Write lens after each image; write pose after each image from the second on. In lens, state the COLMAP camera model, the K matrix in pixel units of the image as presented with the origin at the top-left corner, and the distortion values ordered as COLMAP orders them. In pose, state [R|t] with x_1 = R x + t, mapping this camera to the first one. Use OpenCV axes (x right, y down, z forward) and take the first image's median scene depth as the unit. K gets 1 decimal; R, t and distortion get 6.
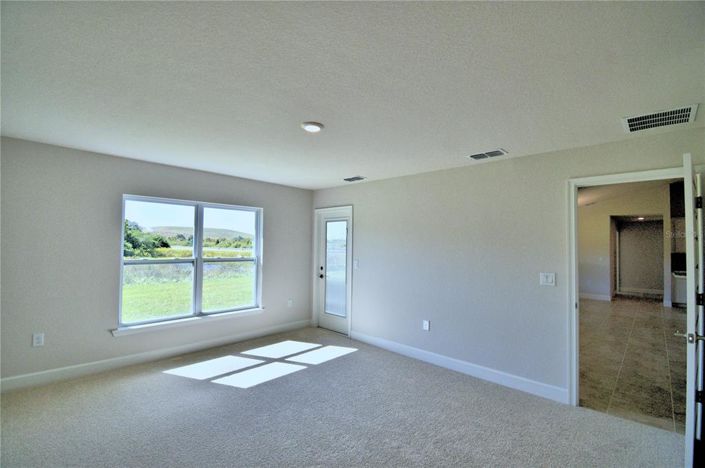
lens RADIAL K [[321.8, 0, 350.1], [0, 321.8, 236.1], [0, 0, 1]] dist [0.023387, -0.028750]
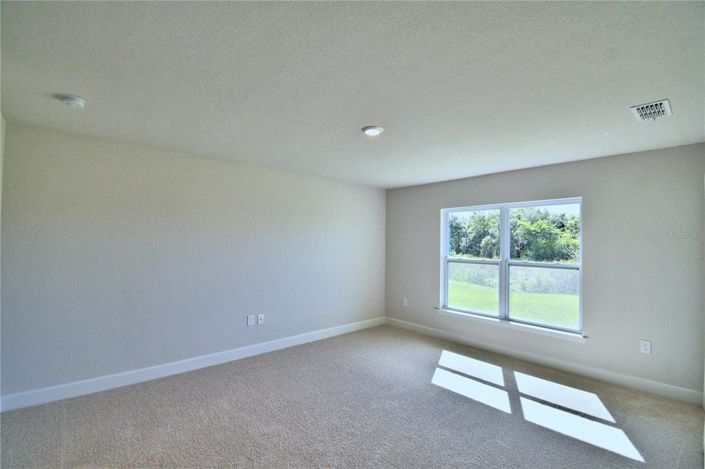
lens RADIAL K [[321.8, 0, 350.1], [0, 321.8, 236.6], [0, 0, 1]] dist [0.023387, -0.028750]
pose [[-0.092356, -0.041805, -0.994848, 0.616684], [0.008525, 0.999048, -0.042773, 0.035371], [0.995690, -0.012431, -0.091911, 0.686062]]
